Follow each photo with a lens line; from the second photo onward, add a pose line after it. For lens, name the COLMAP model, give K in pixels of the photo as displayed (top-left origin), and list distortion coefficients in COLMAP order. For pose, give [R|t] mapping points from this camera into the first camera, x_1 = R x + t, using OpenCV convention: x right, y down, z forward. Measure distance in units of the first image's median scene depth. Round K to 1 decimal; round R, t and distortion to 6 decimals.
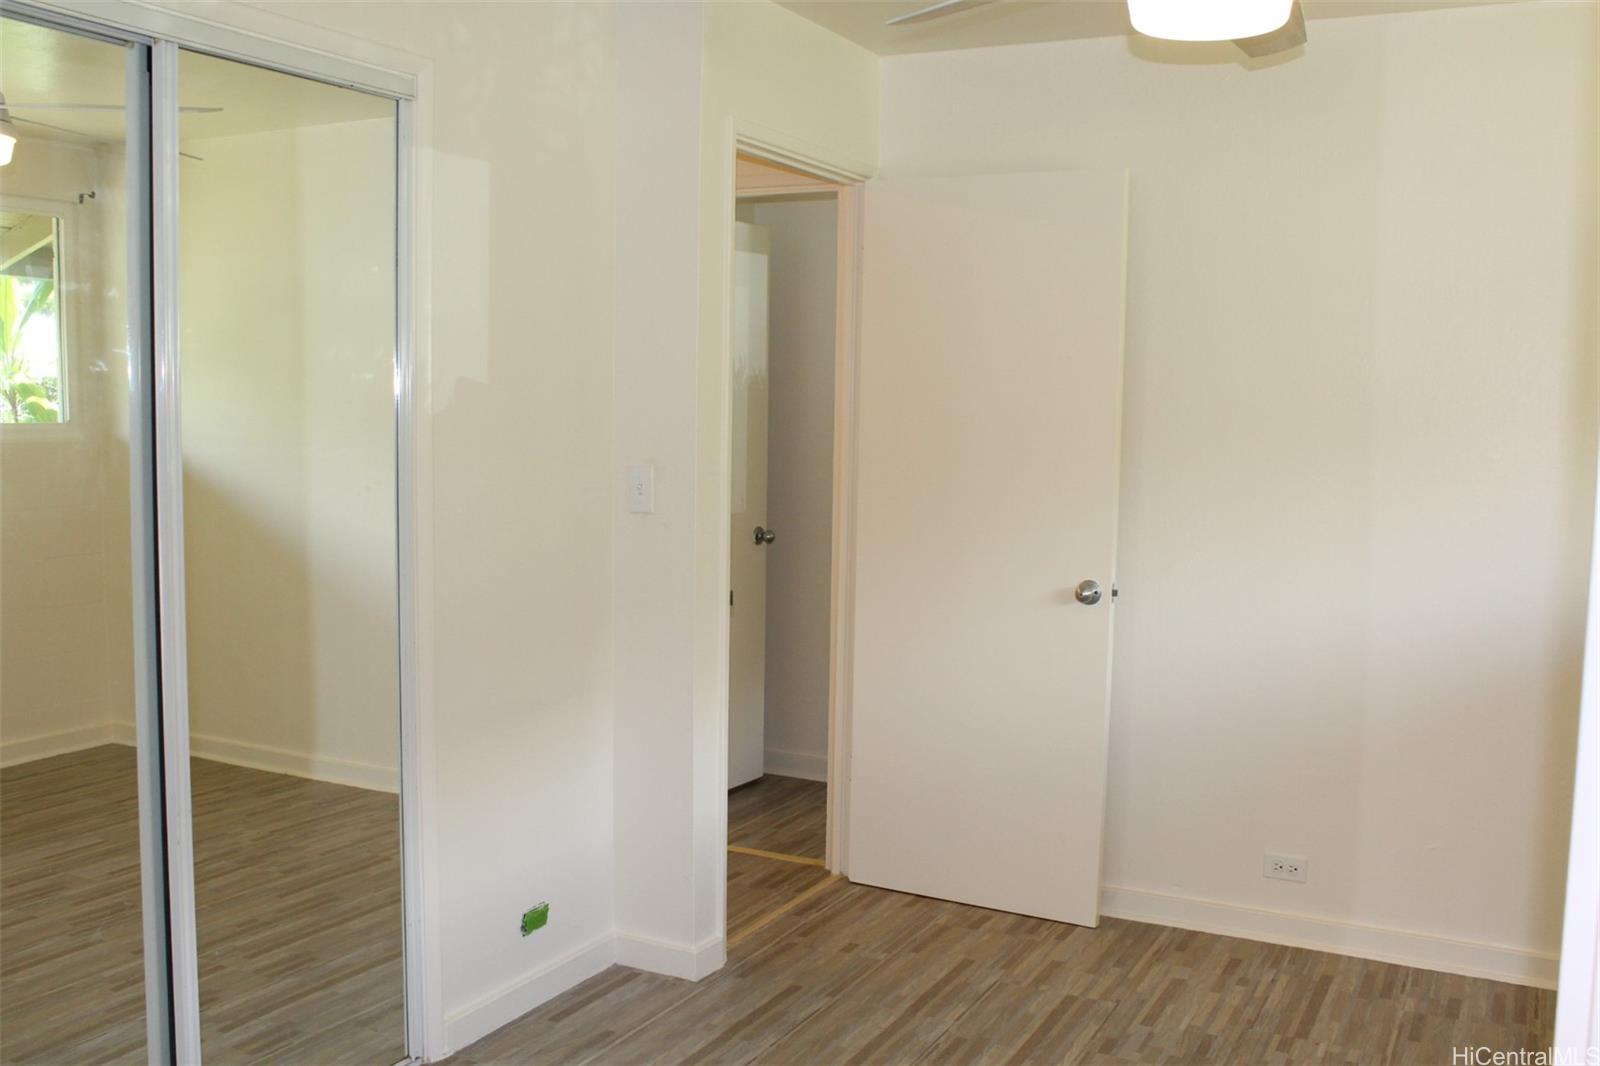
lens RADIAL K [[1504.4, 0, 799.1], [0, 1504.4, 544.1], [0, 0, 1]] dist [-0.038672, 0.000000]
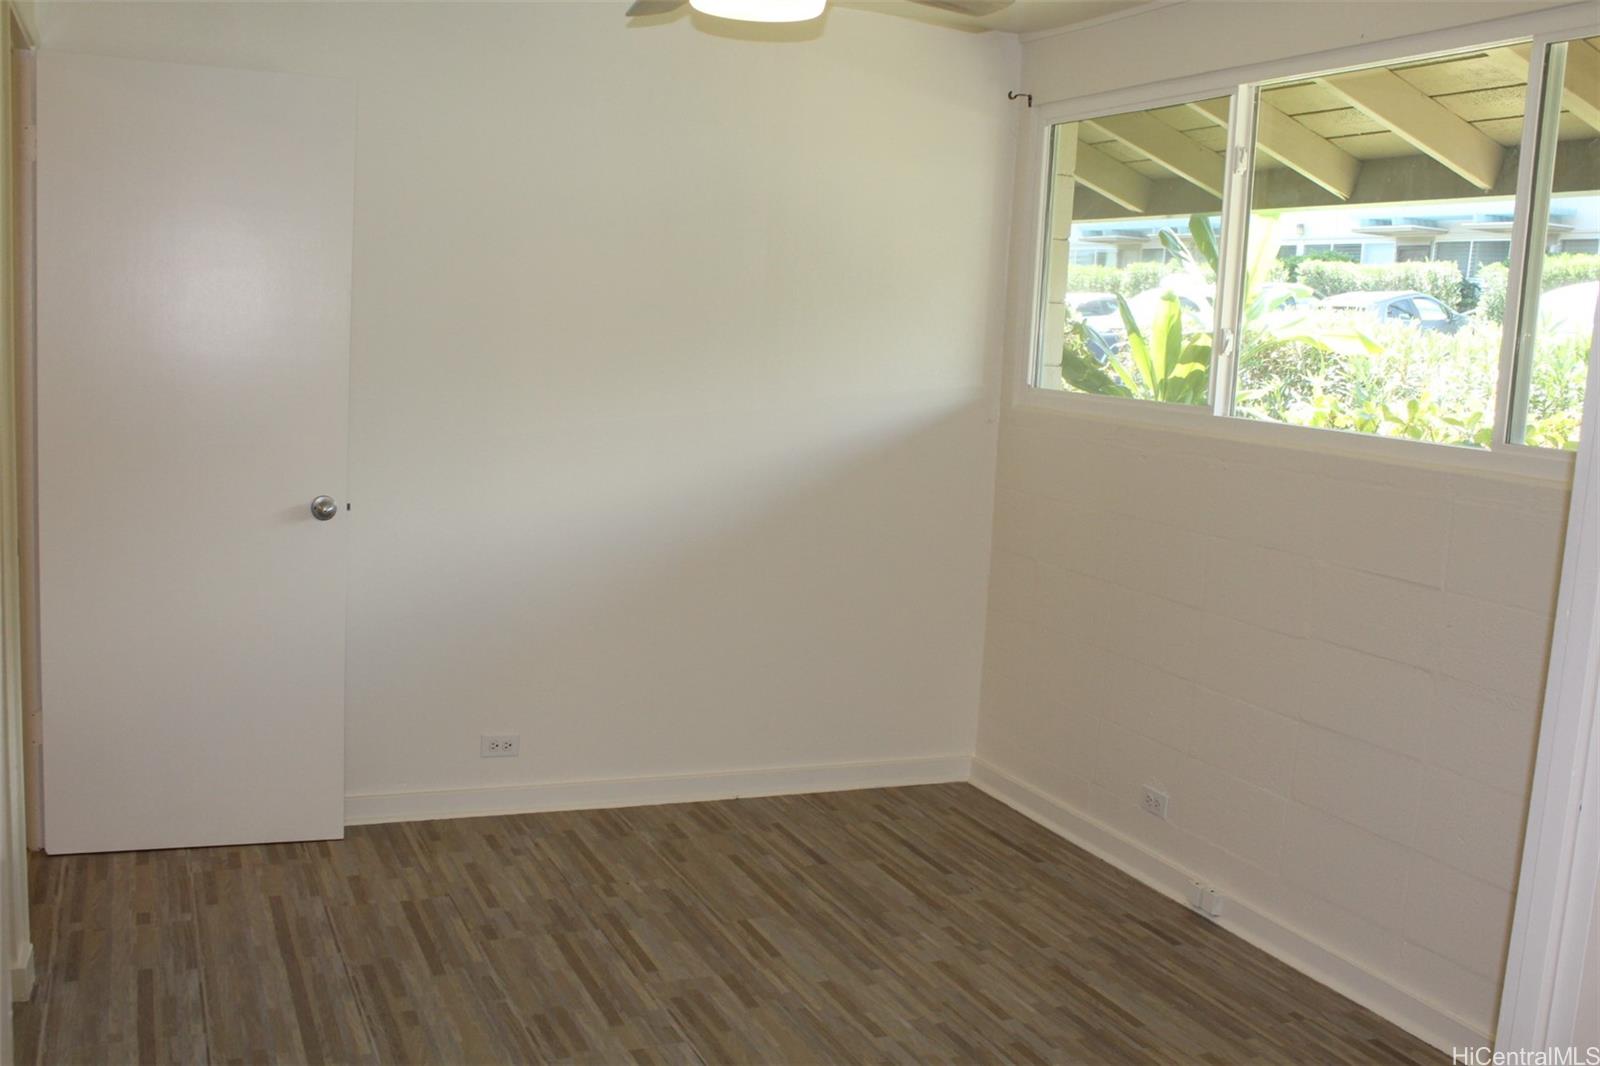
lens RADIAL K [[1504.4, 0, 800.3], [0, 1504.4, 540.9], [0, 0, 1]] dist [-0.038672, 0.000000]
pose [[0.658986, -0.085849, 0.747239, -0.358349], [0.028008, 0.995577, 0.089680, -0.027616], [-0.751633, -0.038169, 0.658476, 0.118140]]
